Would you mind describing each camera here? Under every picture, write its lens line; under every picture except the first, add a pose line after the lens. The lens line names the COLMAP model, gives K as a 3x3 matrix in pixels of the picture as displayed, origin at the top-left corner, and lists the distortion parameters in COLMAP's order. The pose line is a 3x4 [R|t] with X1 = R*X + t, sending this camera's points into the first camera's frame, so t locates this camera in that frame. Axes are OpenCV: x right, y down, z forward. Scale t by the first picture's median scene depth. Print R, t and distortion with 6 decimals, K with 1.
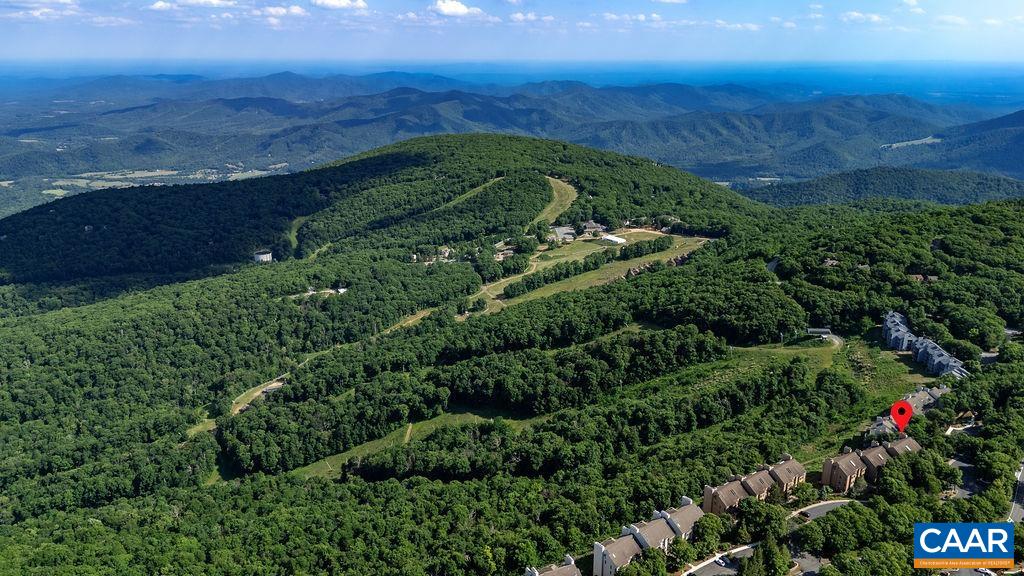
lens RADIAL K [[754.4, 0, 509.3], [0, 754.4, 290.3], [0, 0, 1]] dist [0.069086, -0.067668]
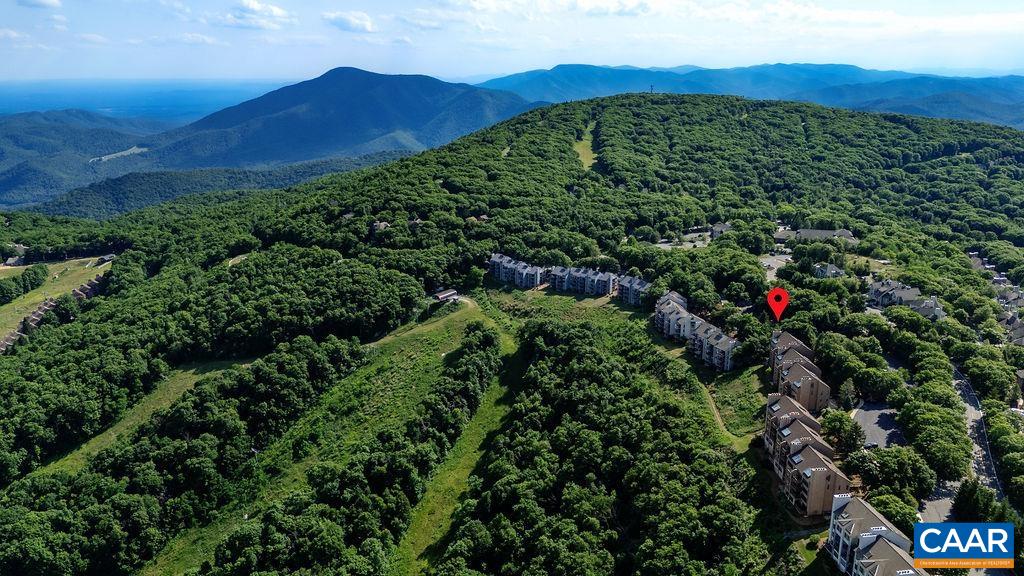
lens RADIAL K [[754.4, 0, 500.4], [0, 754.4, 264.3], [0, 0, 1]] dist [0.069086, -0.067668]
pose [[0.541954, -0.211311, 0.813408, -0.197253], [0.260815, 0.962374, 0.076235, -0.022261], [-0.798912, 0.170834, 0.576676, 0.368193]]
